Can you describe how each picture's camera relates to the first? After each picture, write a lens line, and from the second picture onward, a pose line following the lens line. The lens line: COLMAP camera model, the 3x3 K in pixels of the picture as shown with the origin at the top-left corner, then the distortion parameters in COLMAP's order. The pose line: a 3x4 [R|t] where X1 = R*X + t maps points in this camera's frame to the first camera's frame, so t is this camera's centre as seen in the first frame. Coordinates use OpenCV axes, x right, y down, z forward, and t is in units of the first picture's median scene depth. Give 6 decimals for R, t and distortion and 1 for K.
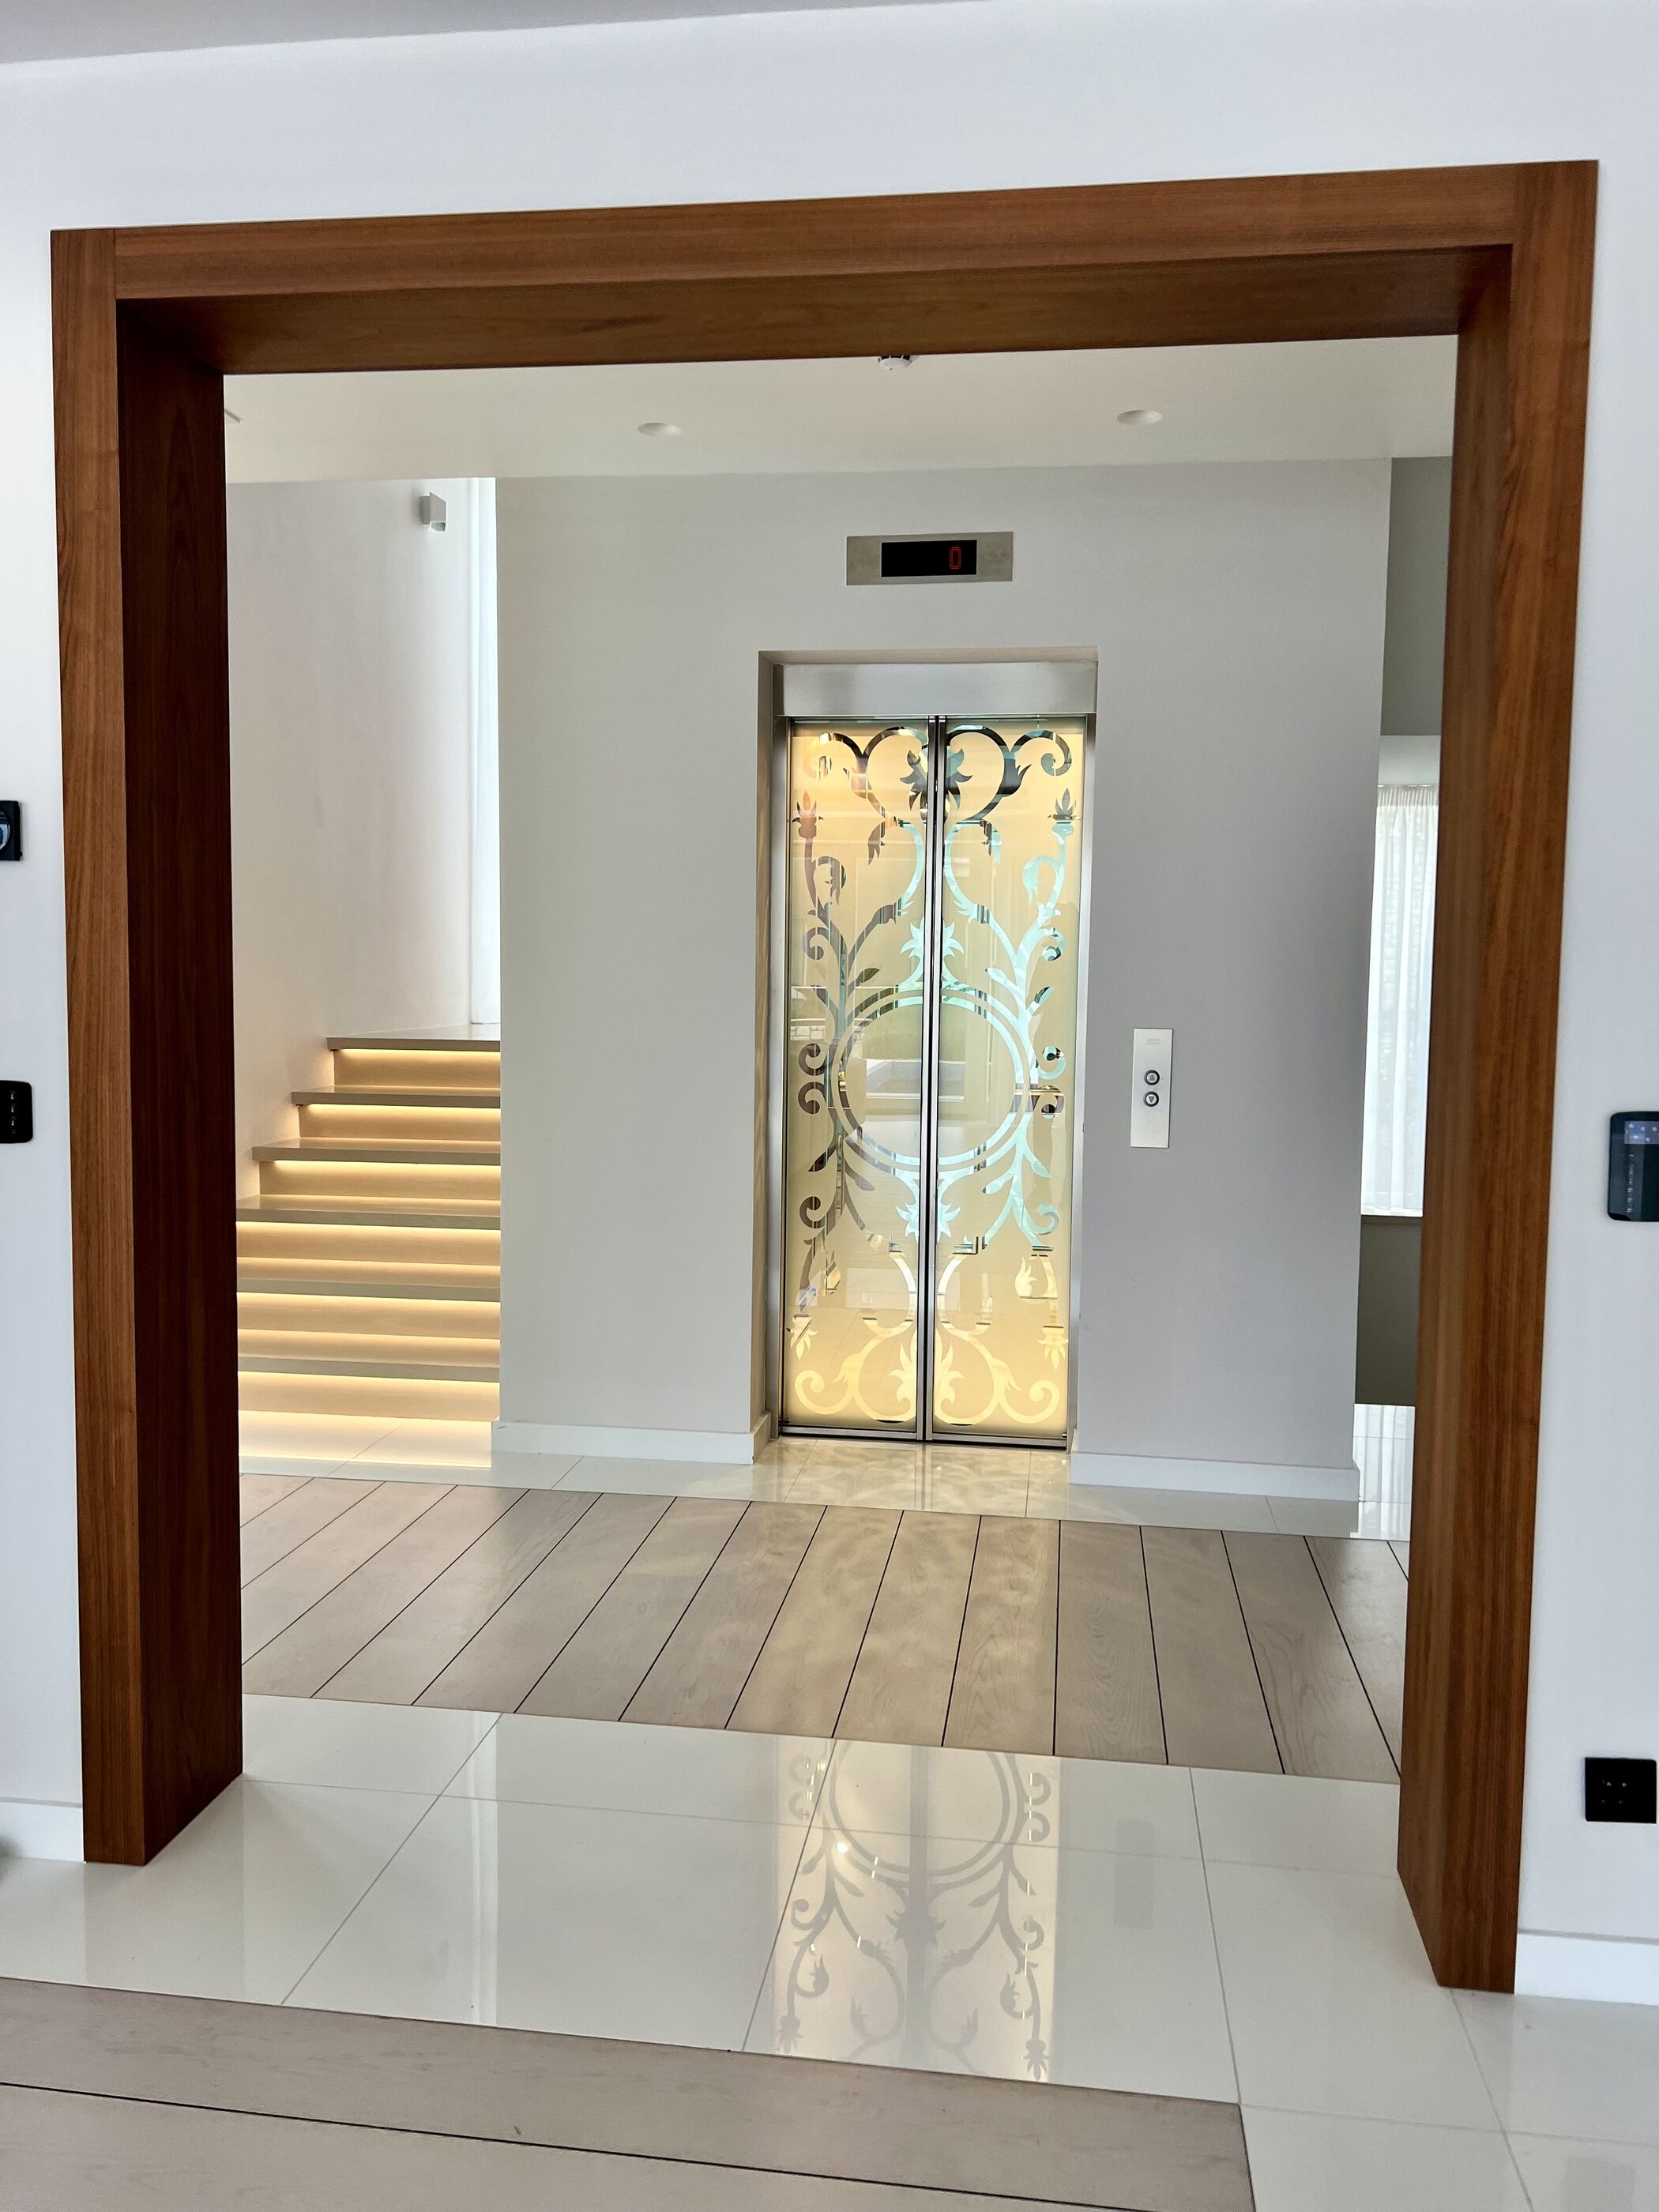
lens RADIAL K [[1655.2, 0, 829.5], [0, 1655.2, 1106.0], [0, 0, 1]] dist [0.136528, -0.000777]
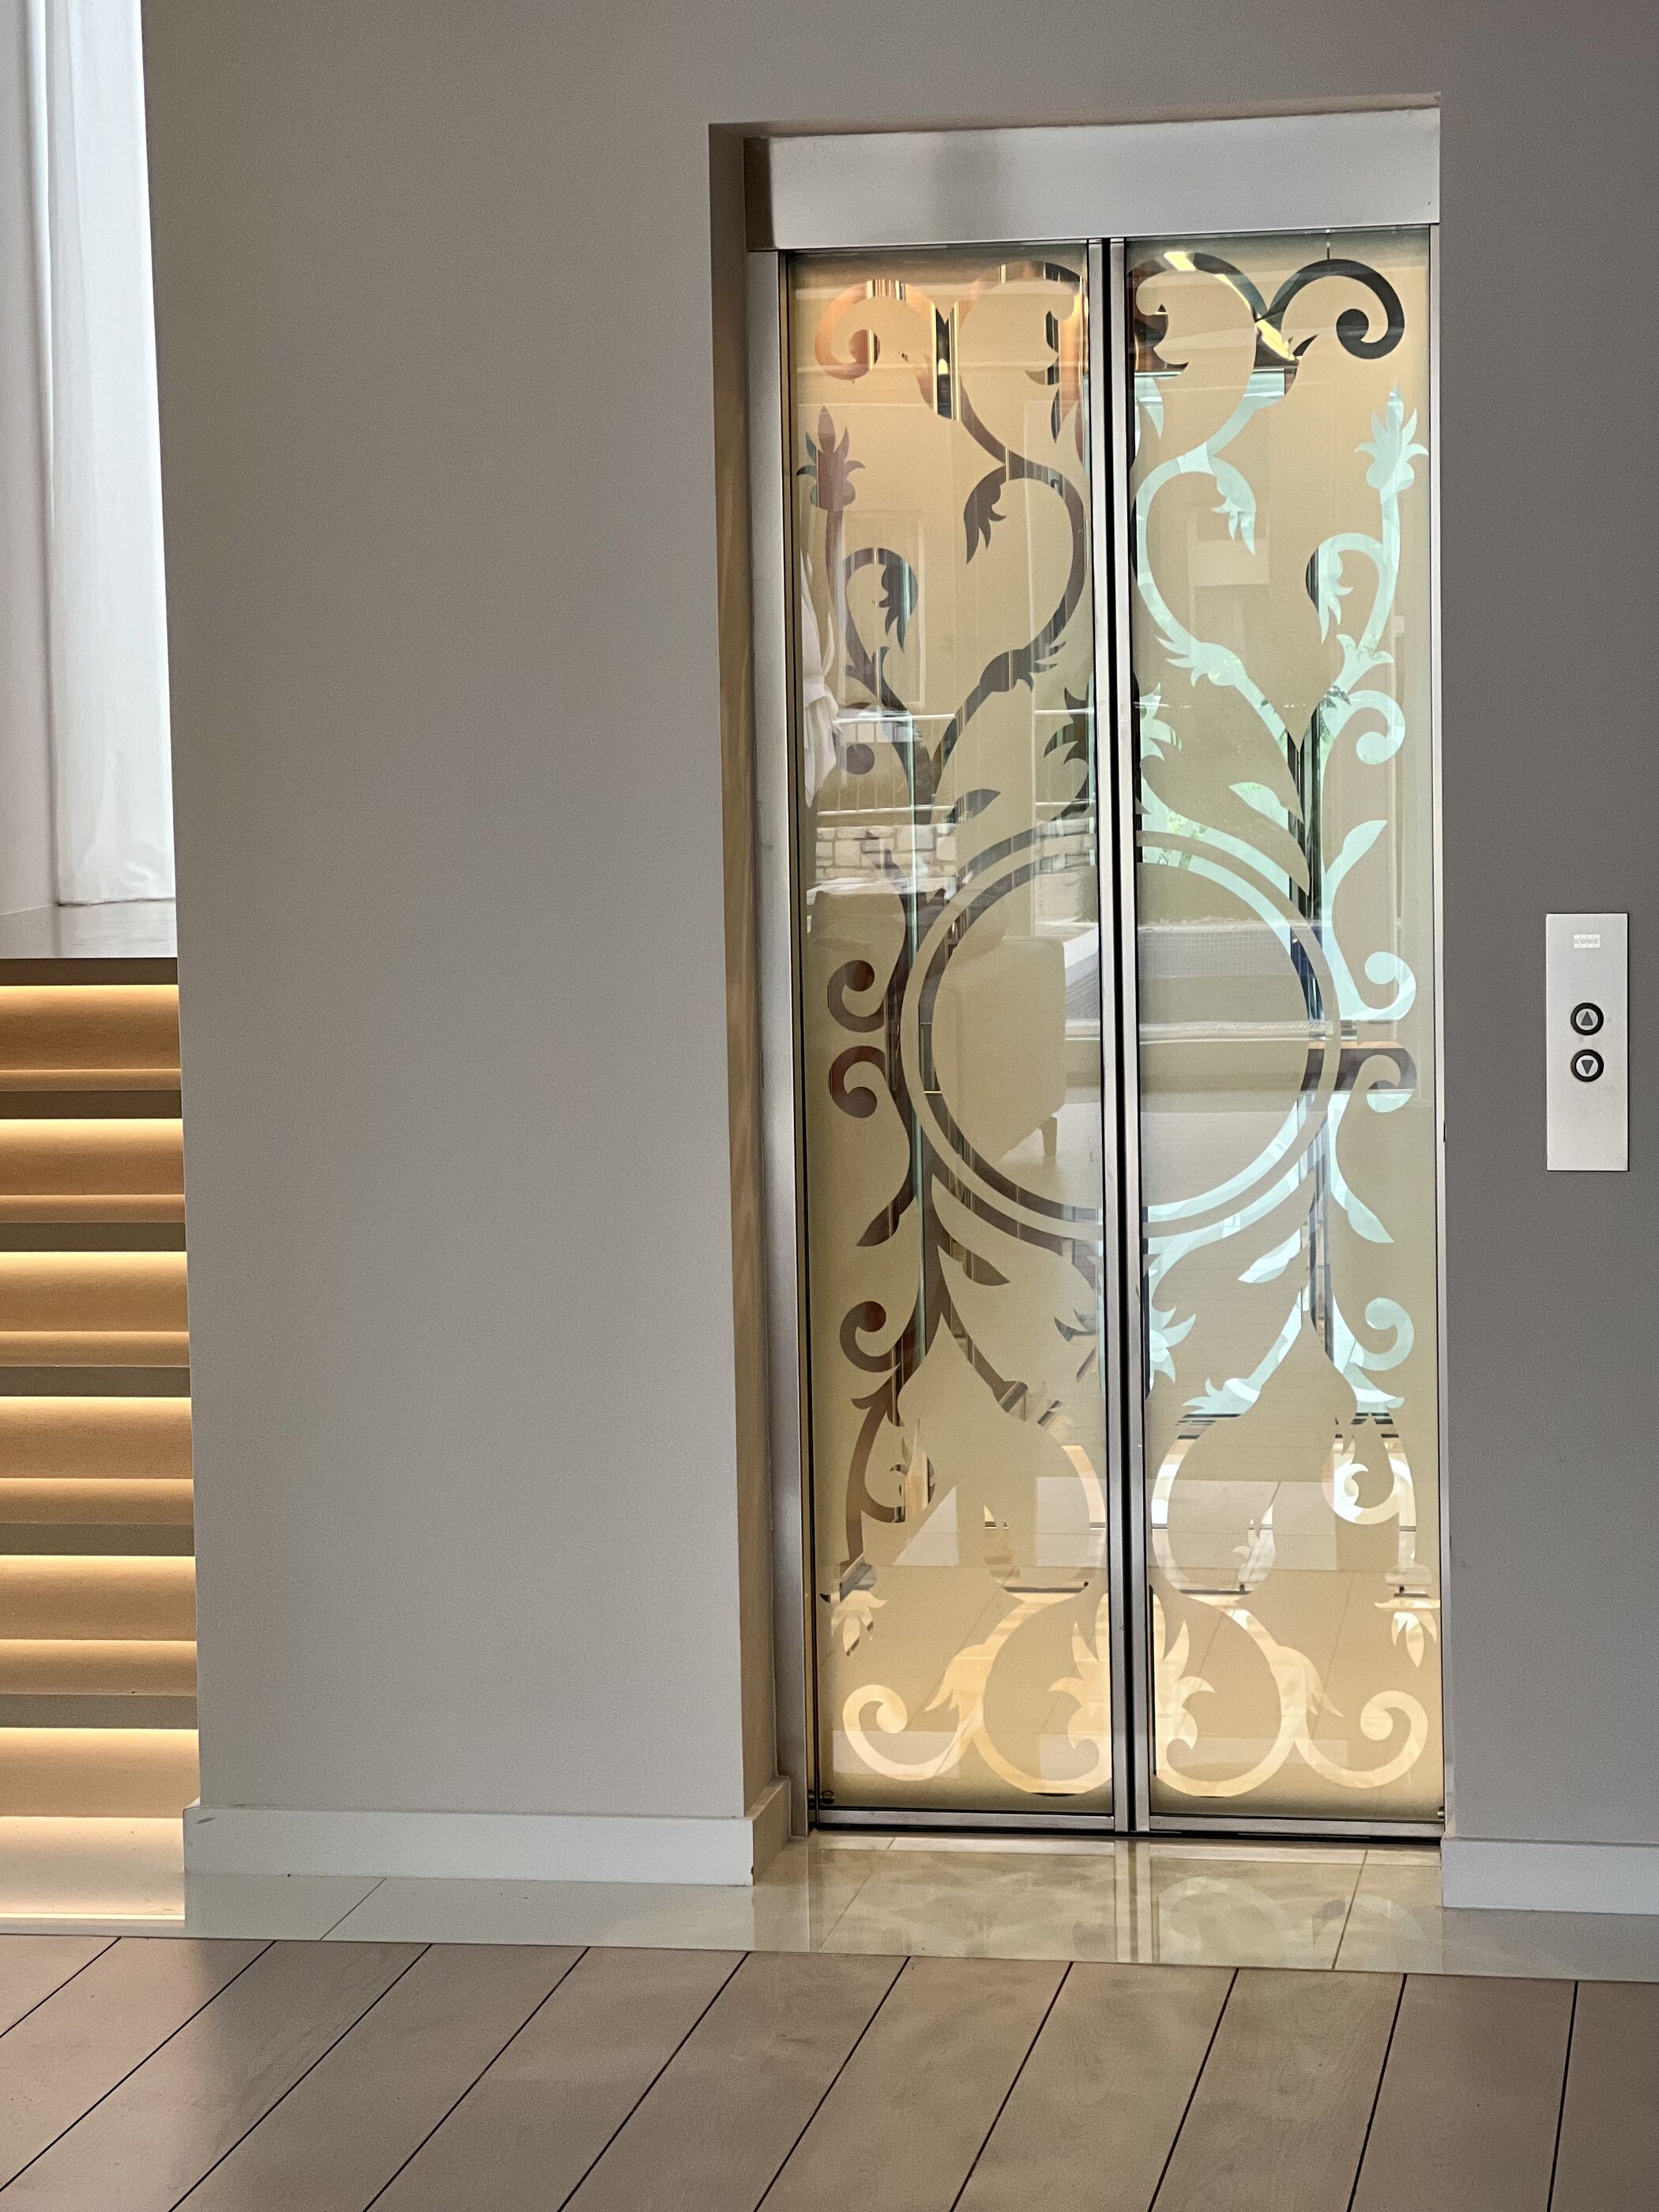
lens RADIAL K [[5064.2, 0, 824.2], [0, 5064.2, 1040.5], [0, 0, 1]] dist [-0.320915, 7.387695]
pose [[0.998793, -0.030510, -0.038490, 0.033799], [0.030529, 0.999534, -0.000077, -0.016344], [0.038475, -0.001098, 0.999259, -0.380687]]
